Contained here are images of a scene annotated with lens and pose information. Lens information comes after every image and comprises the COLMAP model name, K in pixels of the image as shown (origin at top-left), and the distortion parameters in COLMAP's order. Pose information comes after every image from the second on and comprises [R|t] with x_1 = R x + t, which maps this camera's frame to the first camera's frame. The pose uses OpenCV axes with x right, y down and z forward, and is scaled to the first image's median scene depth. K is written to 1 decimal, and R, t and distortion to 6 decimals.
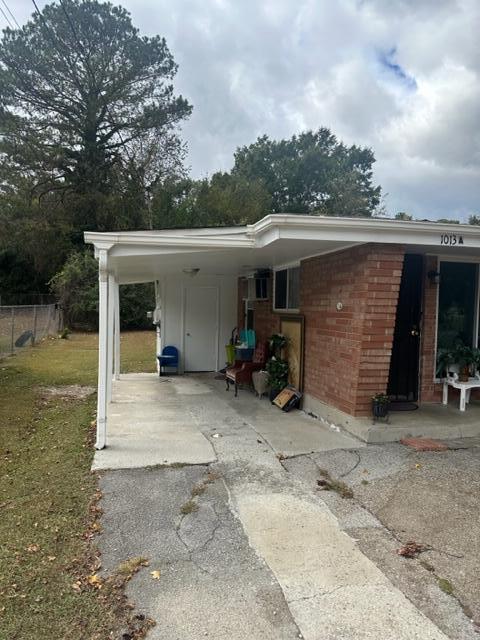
lens RADIAL K [[446.5, 0, 236.0], [0, 446.5, 320.5], [0, 0, 1]] dist [0.099998, -0.150050]
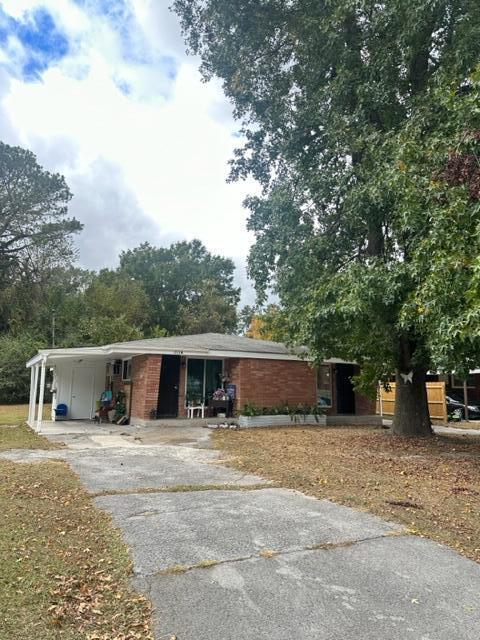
lens RADIAL K [[445.2, 0, 239.4], [0, 445.2, 323.3], [0, 0, 1]] dist [0.142260, -0.283026]
pose [[0.969044, 0.026876, 0.245419, 0.022871], [0.015799, 0.985269, -0.170277, 0.018629], [-0.246381, 0.168884, 0.954345, -0.266414]]
